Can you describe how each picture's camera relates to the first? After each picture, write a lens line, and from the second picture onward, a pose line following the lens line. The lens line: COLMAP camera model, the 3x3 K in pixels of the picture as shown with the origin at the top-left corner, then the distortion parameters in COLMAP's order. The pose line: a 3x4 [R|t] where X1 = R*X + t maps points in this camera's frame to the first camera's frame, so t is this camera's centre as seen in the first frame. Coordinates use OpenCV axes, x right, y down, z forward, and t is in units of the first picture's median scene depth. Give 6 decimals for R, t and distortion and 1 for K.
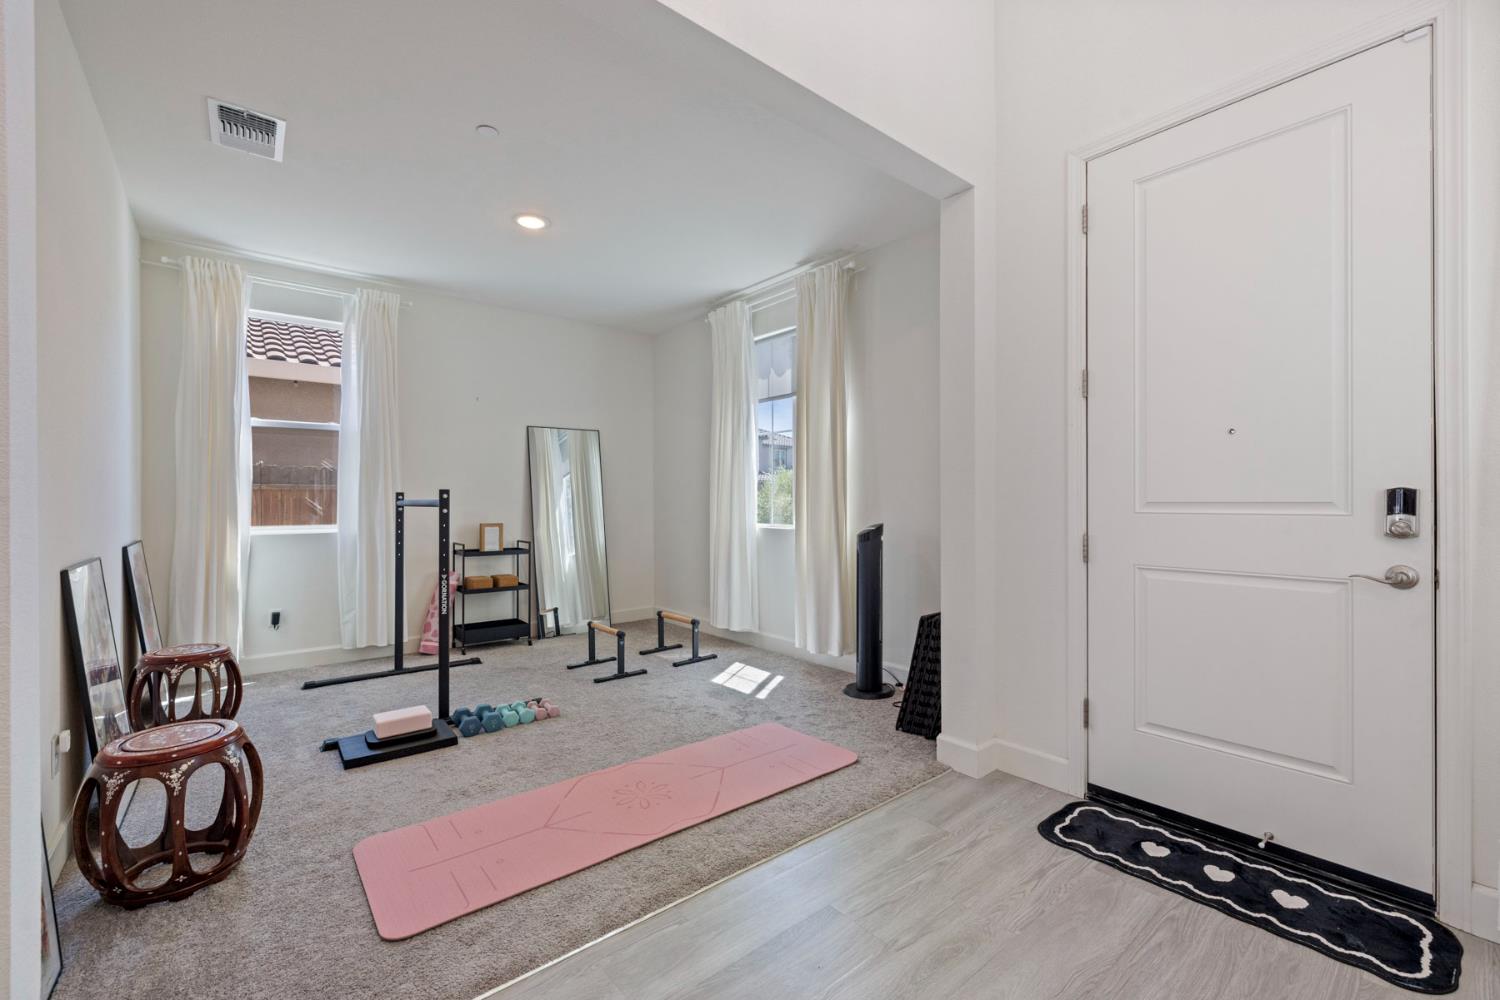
lens RADIAL K [[627.3, 0, 751.8], [0, 627.3, 494.5], [0, 0, 1]] dist [0.000747, 0.000050]
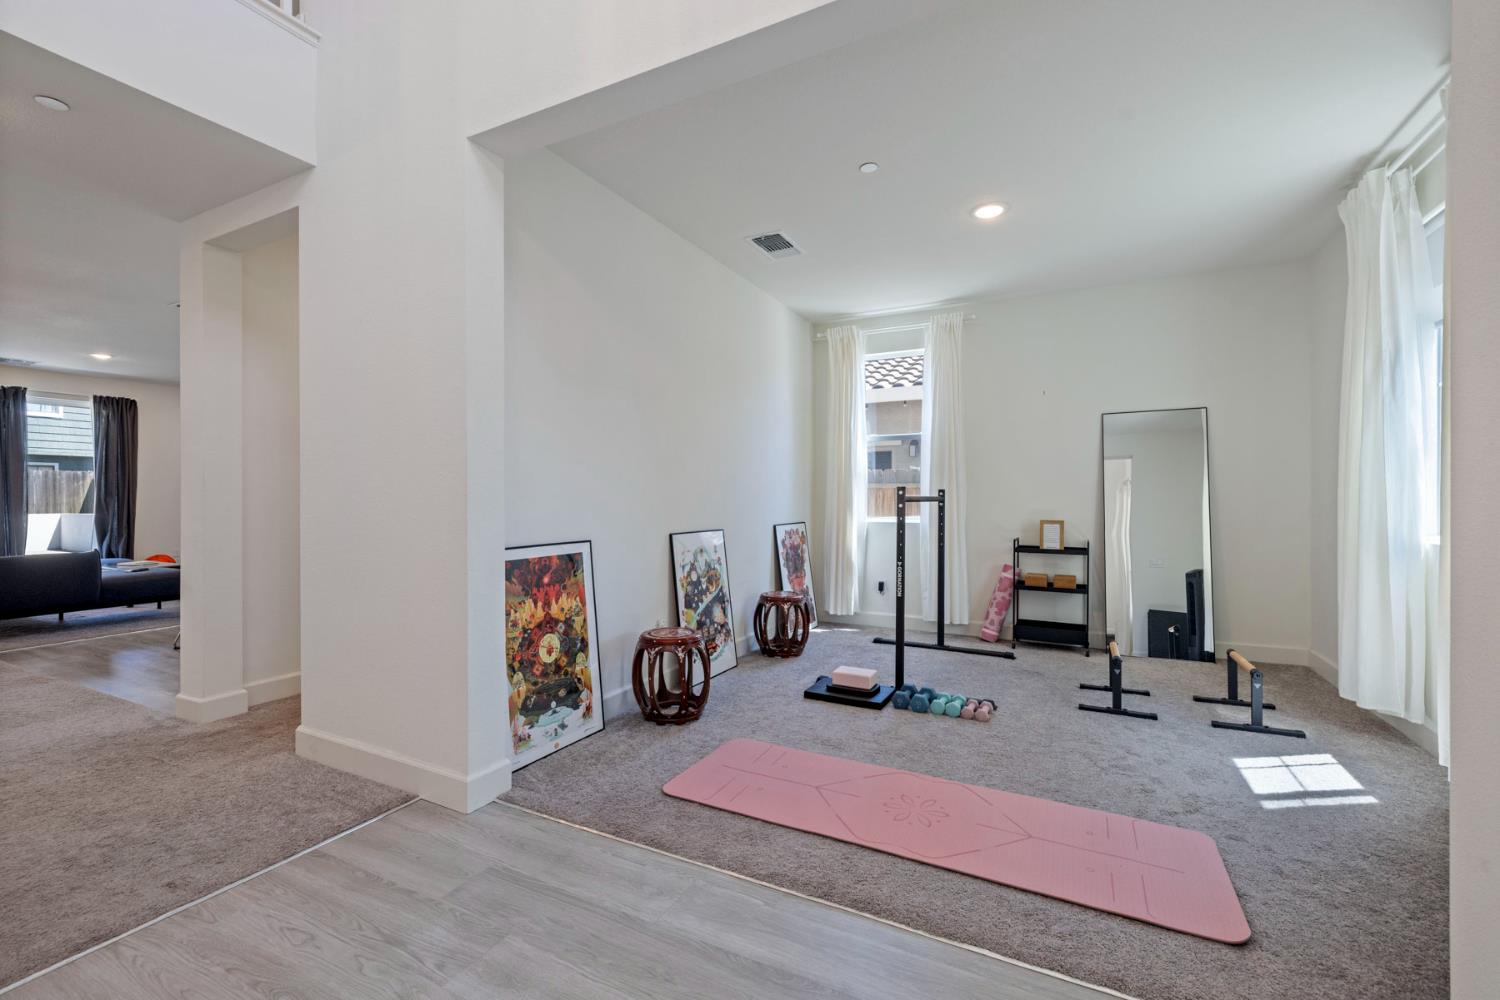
lens RADIAL K [[627.3, 0, 751.8], [0, 627.3, 494.5], [0, 0, 1]] dist [0.000747, 0.000050]
pose [[0.404149, -0.000208, -0.914693, 0.461501], [0.006959, 0.999972, 0.002847, 0.000436], [0.914667, -0.007516, 0.404139, 0.312915]]
